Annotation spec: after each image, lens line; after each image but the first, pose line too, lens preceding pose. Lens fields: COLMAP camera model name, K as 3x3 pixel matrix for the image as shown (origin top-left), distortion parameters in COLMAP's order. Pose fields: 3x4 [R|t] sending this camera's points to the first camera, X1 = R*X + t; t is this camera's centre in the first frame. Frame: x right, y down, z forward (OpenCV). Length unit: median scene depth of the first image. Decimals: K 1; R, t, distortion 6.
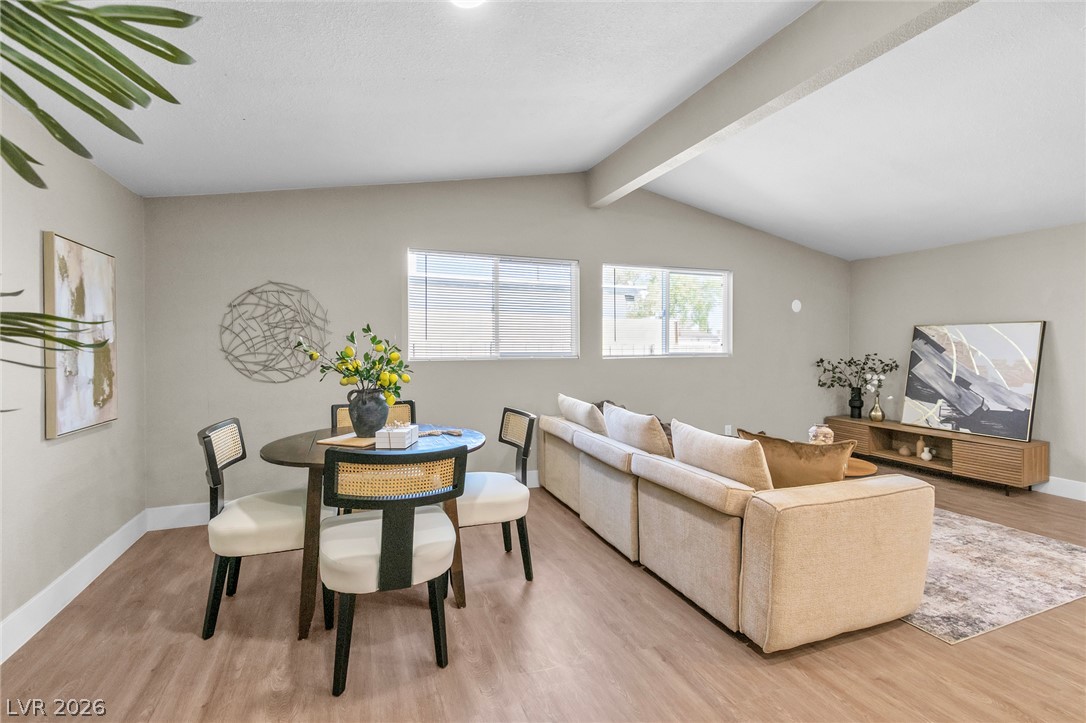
lens RADIAL K [[491.9, 0, 548.1], [0, 491.9, 356.5], [0, 0, 1]] dist [-0.000849, -0.000153]
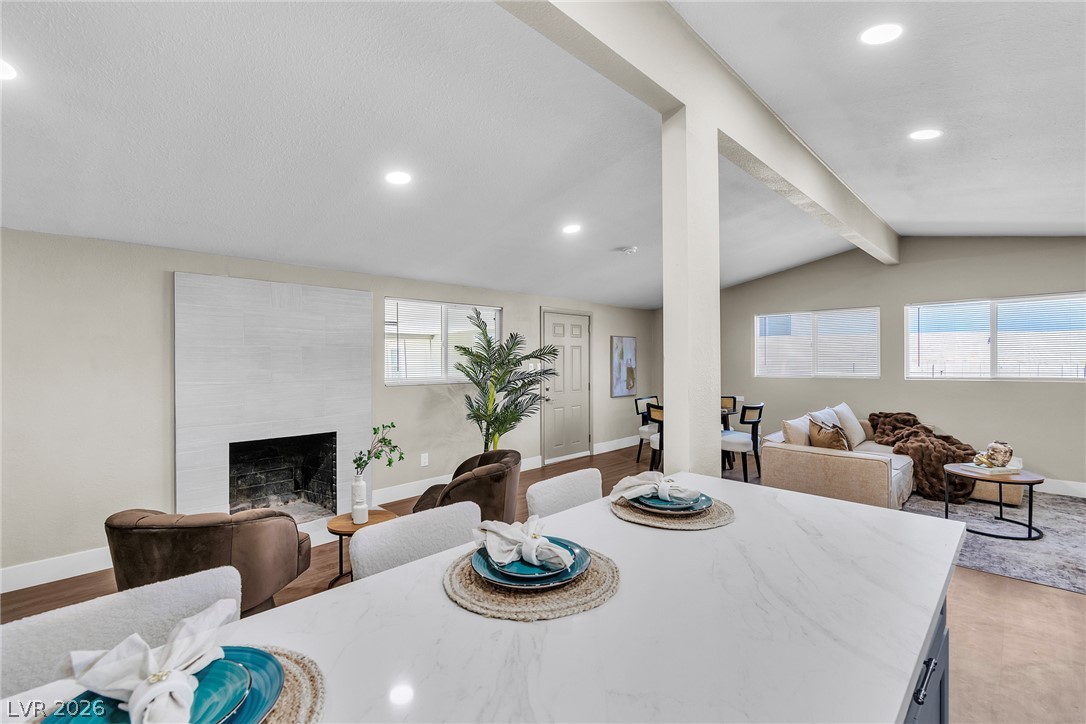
lens RADIAL K [[479.1, 0, 544.5], [0, 479.1, 364.4], [0, 0, 1]] dist [-0.002089, -0.000423]
pose [[0.394491, 0.007066, -0.918873, 0.902919], [-0.010154, 0.999943, 0.003330, -0.031119], [0.918844, 0.008017, 0.394540, -0.357077]]
